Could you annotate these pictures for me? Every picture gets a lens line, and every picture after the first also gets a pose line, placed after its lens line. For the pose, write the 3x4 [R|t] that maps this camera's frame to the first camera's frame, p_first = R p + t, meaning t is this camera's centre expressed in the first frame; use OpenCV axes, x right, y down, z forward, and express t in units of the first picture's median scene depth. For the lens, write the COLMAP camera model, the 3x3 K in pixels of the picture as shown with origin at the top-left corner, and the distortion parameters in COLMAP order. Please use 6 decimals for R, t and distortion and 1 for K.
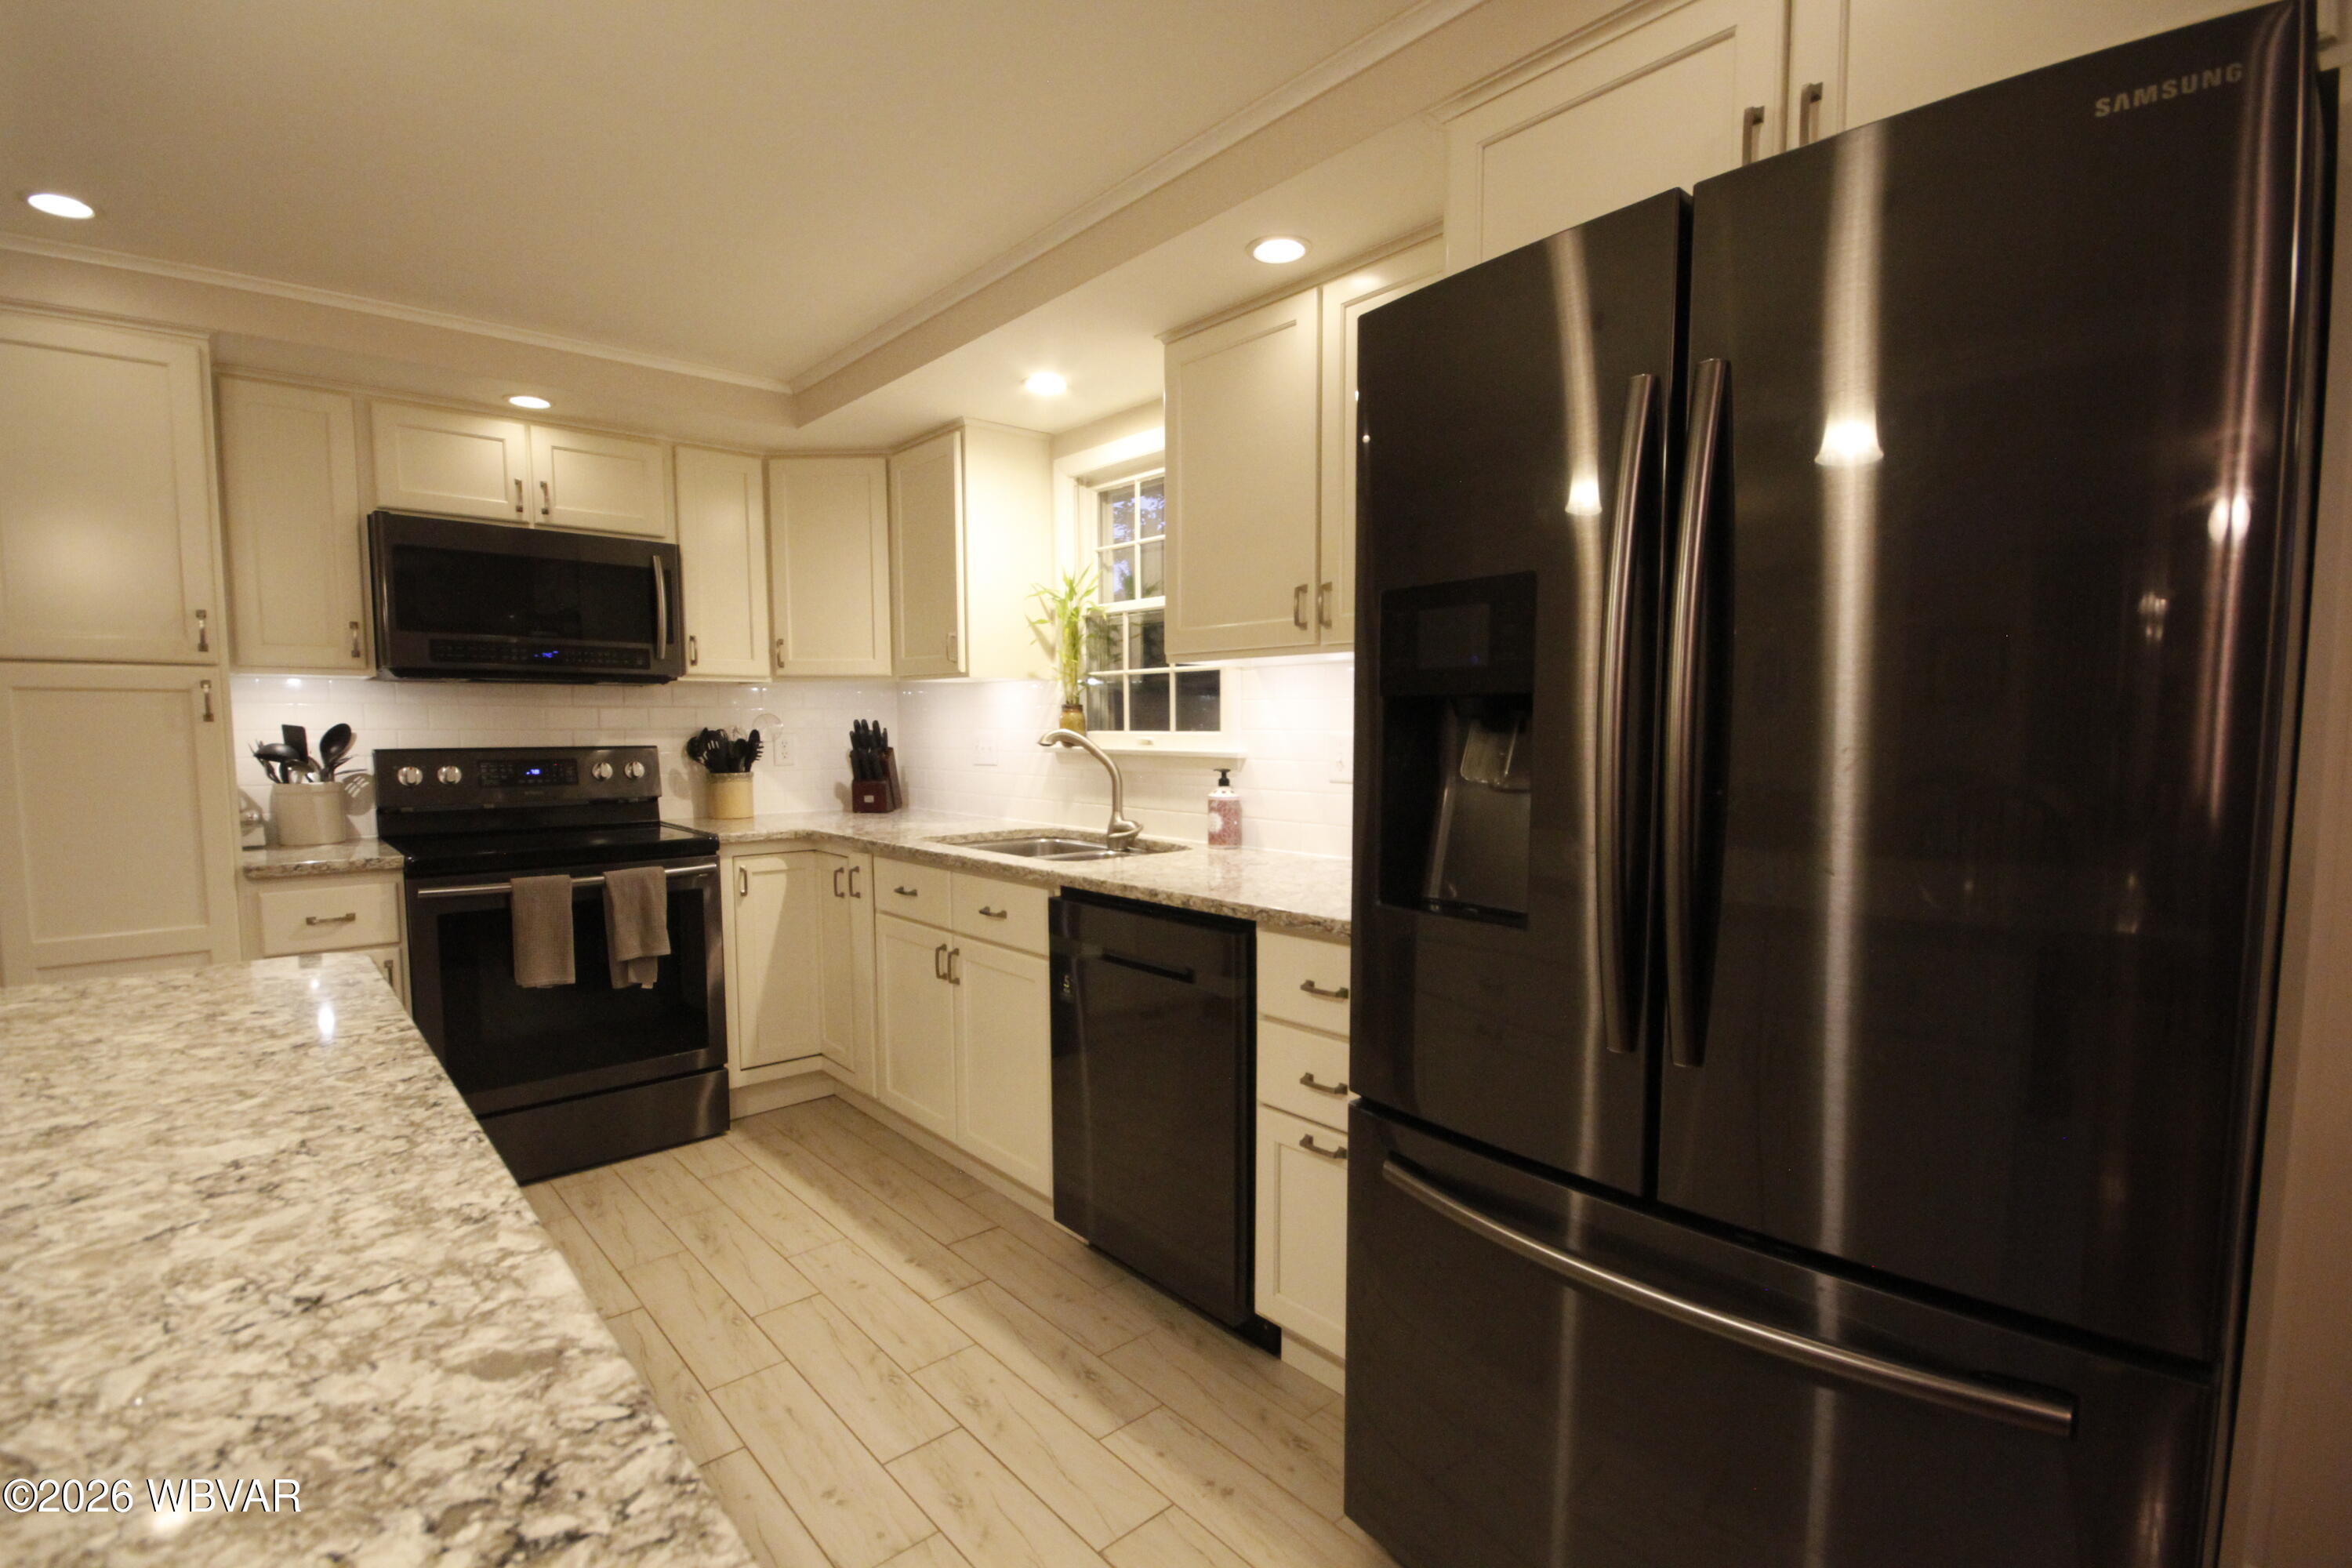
lens RADIAL K [[1086.9, 0, 1190.5], [0, 1086.9, 815.8], [0, 0, 1]] dist [0.000838, -0.002985]
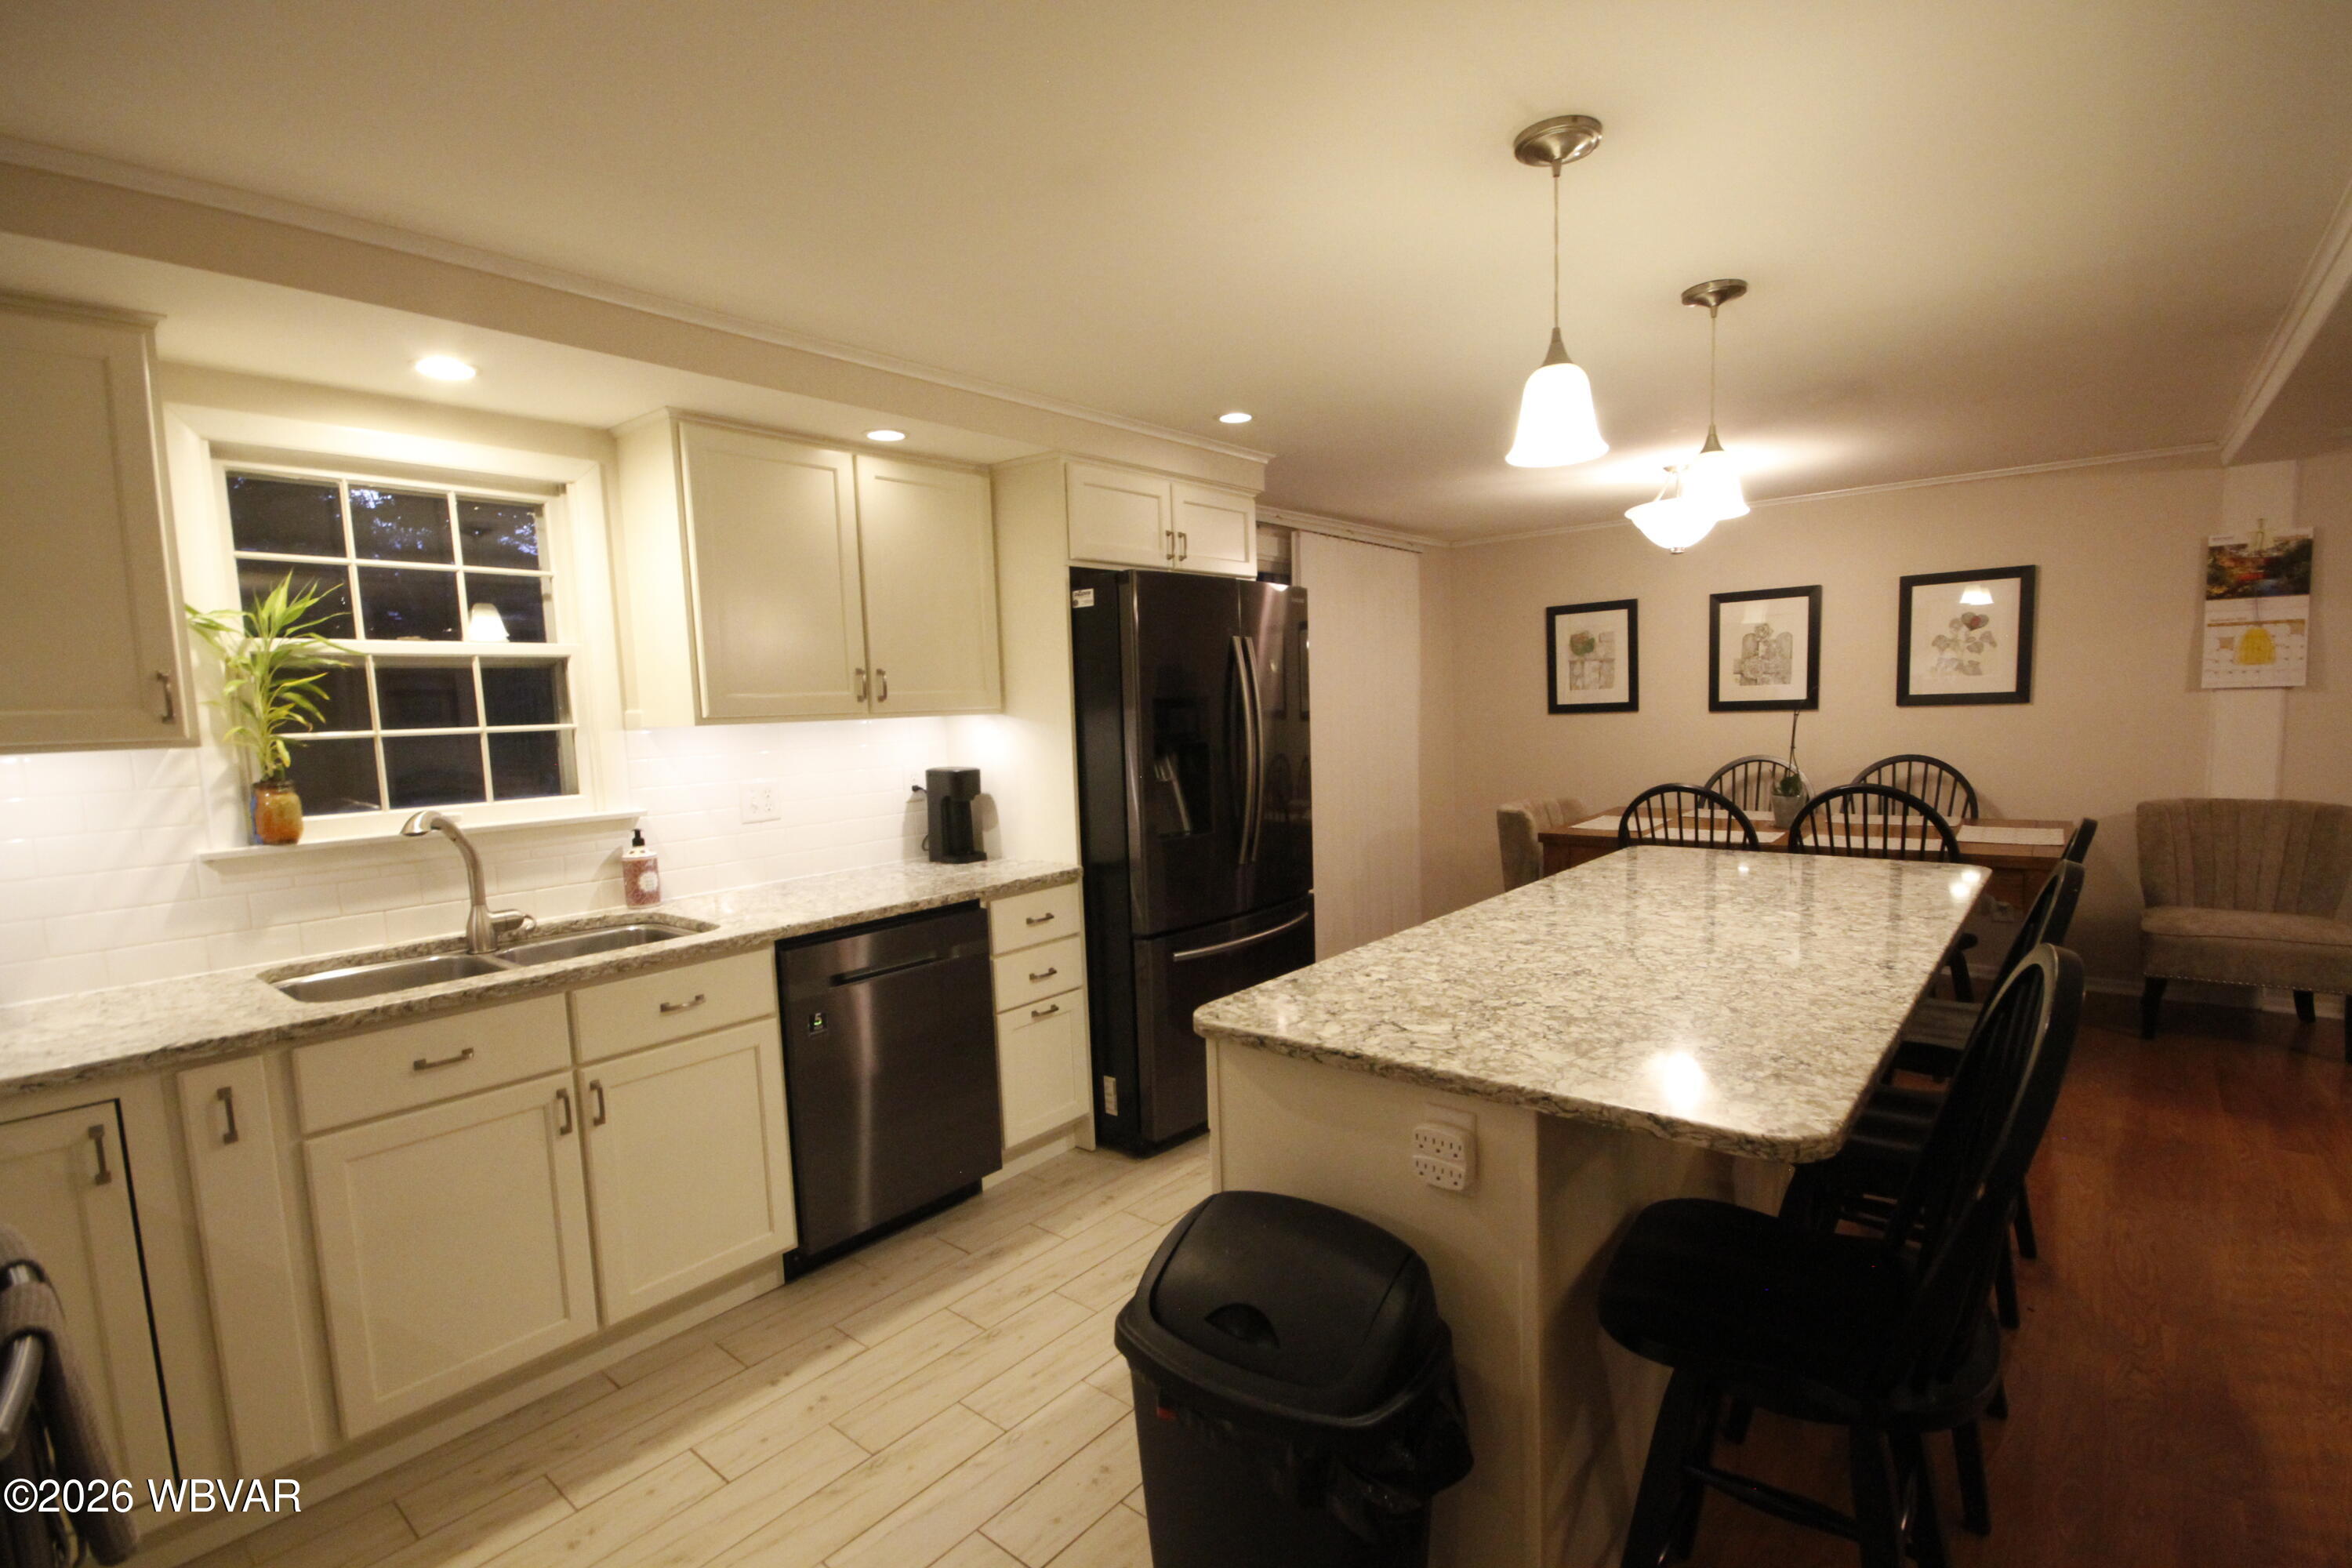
lens RADIAL K [[1086.9, 0, 1192.5], [0, 1086.9, 817.3], [0, 0, 1]] dist [0.000838, -0.002985]
pose [[-0.149891, -0.098733, 0.983760, -0.999043], [0.117985, 0.986105, 0.116945, -0.106703], [-0.981638, 0.133597, -0.136160, 0.616020]]
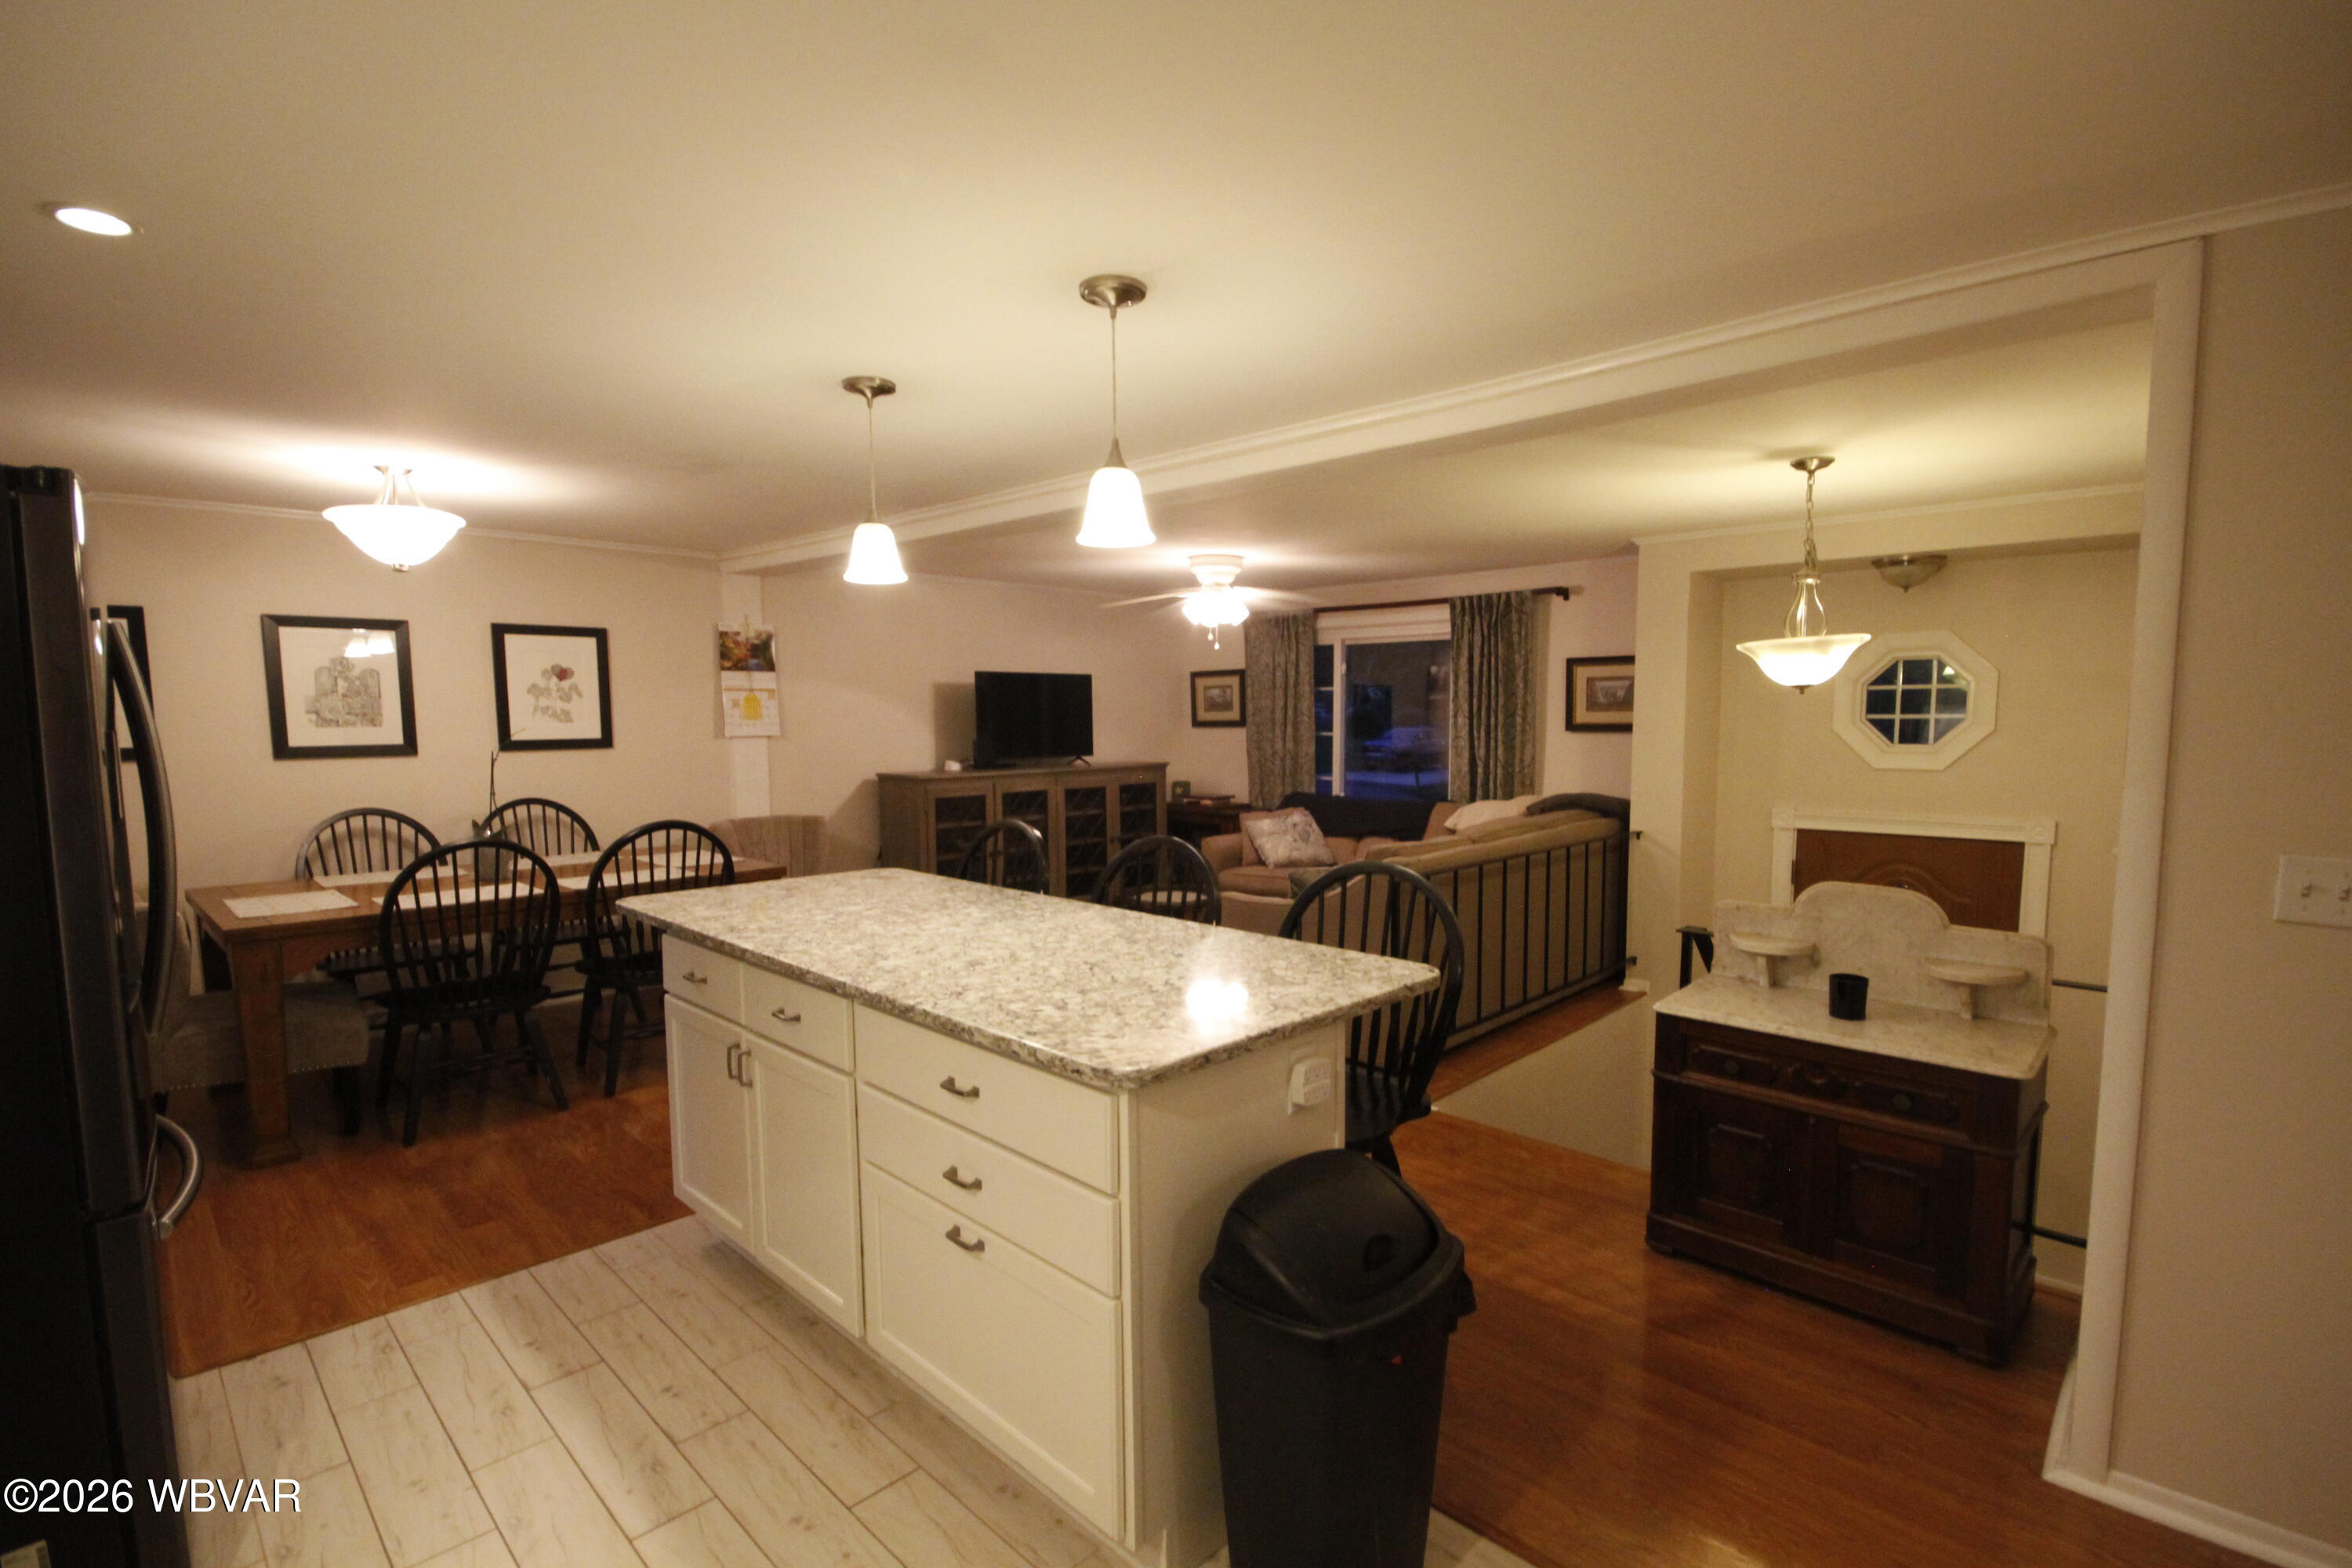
lens RADIAL K [[1086.9, 0, 1193.7], [0, 1086.9, 809.7], [0, 0, 1]] dist [0.000838, -0.002985]
pose [[-0.996991, 0.011766, -0.076625, -0.414552], [-0.001642, 0.984988, 0.172613, -0.156926], [0.077506, 0.172219, -0.982005, 1.072602]]
